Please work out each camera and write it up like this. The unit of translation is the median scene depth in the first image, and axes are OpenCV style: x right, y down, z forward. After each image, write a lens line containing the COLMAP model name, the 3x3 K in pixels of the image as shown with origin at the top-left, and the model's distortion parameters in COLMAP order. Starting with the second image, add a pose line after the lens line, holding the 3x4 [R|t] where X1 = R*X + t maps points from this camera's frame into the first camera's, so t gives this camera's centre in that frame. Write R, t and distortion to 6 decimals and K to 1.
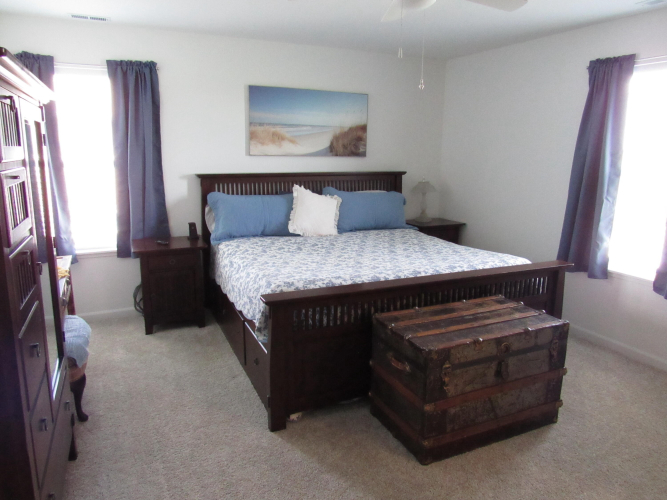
lens RADIAL K [[475.1, 0, 336.1], [0, 475.1, 248.8], [0, 0, 1]] dist [-0.018062, -0.006351]
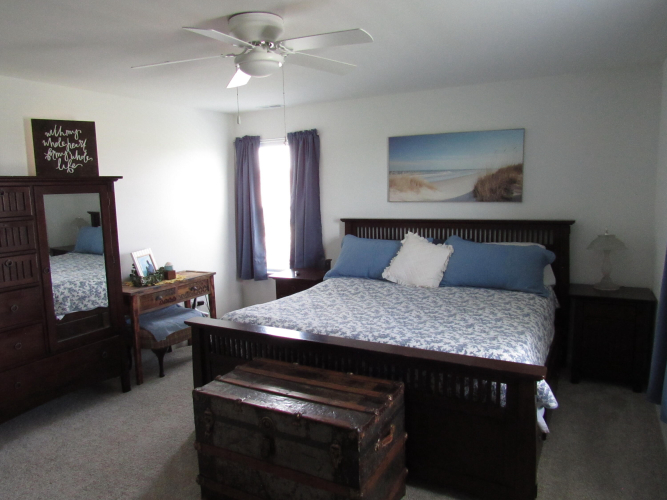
lens RADIAL K [[475.1, 0, 336.4], [0, 475.1, 252.0], [0, 0, 1]] dist [-0.018062, -0.006351]
pose [[0.602433, 0.080998, -0.794049, 0.590731], [-0.134197, 0.990954, -0.000730, -0.068758], [0.786807, 0.106999, 0.607853, 0.271349]]
